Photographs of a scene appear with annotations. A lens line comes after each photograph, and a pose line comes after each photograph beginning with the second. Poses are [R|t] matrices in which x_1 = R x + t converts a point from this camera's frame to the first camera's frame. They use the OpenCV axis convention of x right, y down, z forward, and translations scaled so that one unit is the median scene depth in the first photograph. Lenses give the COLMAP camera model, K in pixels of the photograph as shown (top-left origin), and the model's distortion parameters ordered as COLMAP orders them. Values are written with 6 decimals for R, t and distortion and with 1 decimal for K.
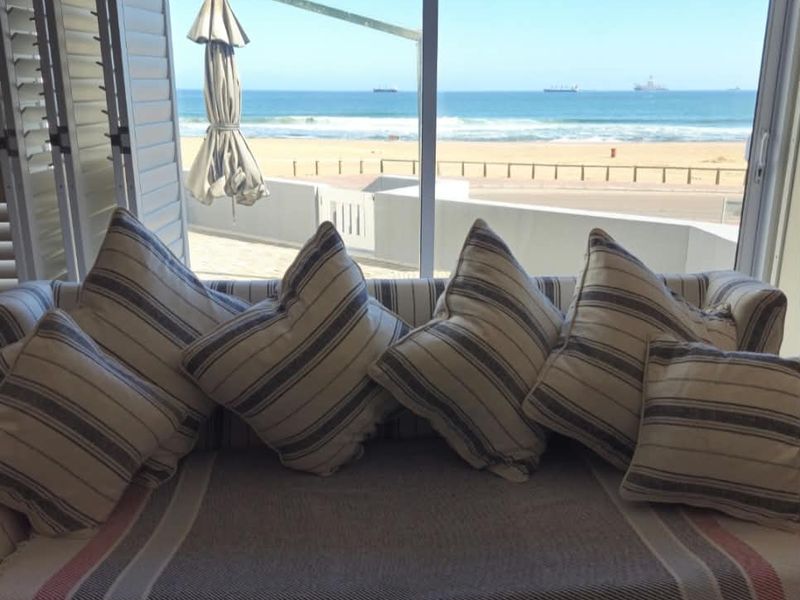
lens RADIAL K [[733.6, 0, 403.0], [0, 733.6, 298.4], [0, 0, 1]] dist [0.120072, -0.189449]
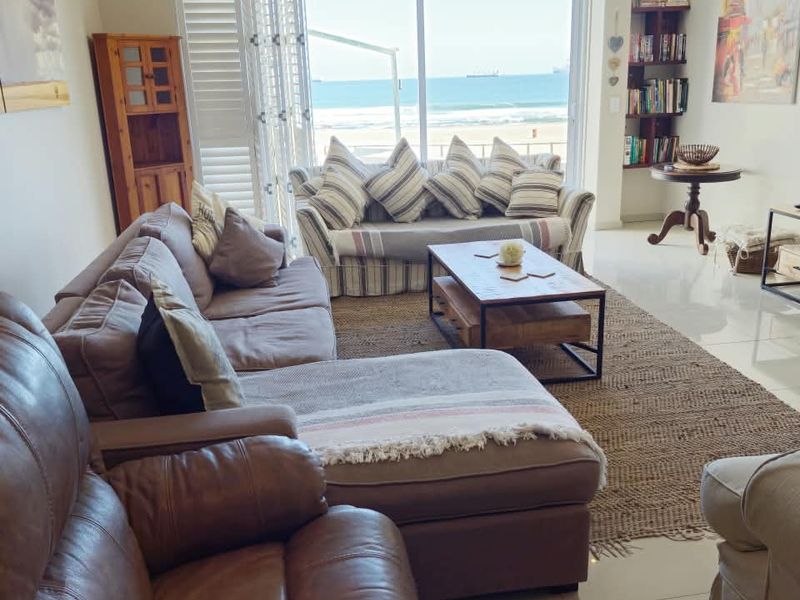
lens RADIAL K [[733.6, 0, 403.0], [0, 733.6, 298.4], [0, 0, 1]] dist [0.120072, -0.189449]
pose [[0.994606, -0.059820, 0.084733, -0.404267], [0.058619, 0.998143, 0.016587, 0.495135], [-0.085568, -0.011531, 0.996266, -1.961188]]
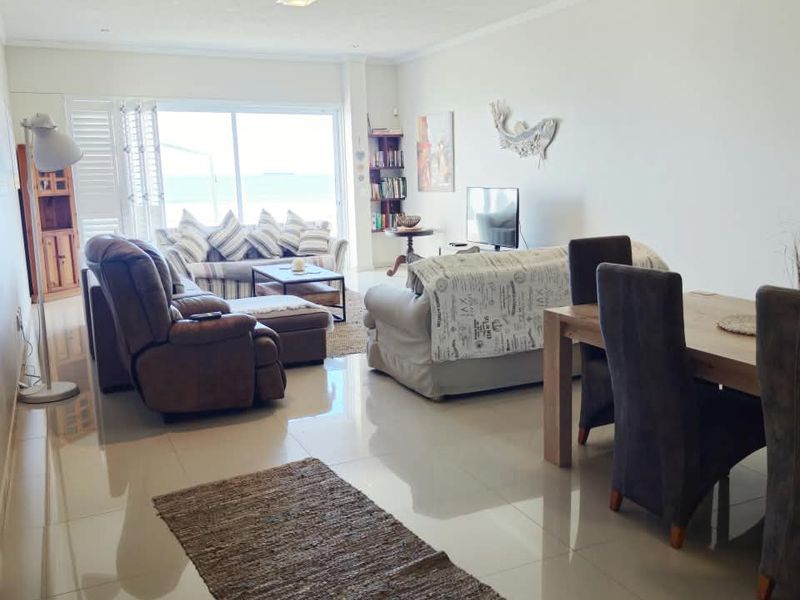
lens RADIAL K [[733.6, 0, 403.0], [0, 733.6, 298.4], [0, 0, 1]] dist [0.120072, -0.189449]
pose [[0.934114, -0.083571, 0.347054, -0.778501], [0.120123, 0.989101, -0.085141, 1.011200], [-0.336156, 0.121220, 0.933973, -3.774515]]
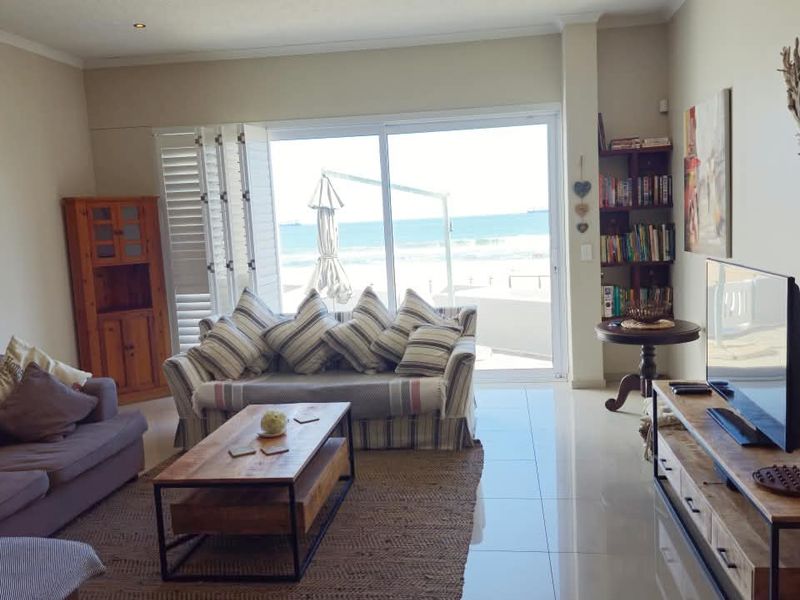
lens RADIAL K [[733.6, 0, 403.0], [0, 733.6, 298.4], [0, 0, 1]] dist [0.120072, -0.189449]
pose [[0.977483, -0.030978, -0.208726, 0.863328], [-0.003107, 0.986945, -0.161026, 0.407226], [0.210989, 0.158049, 0.964626, -1.736552]]
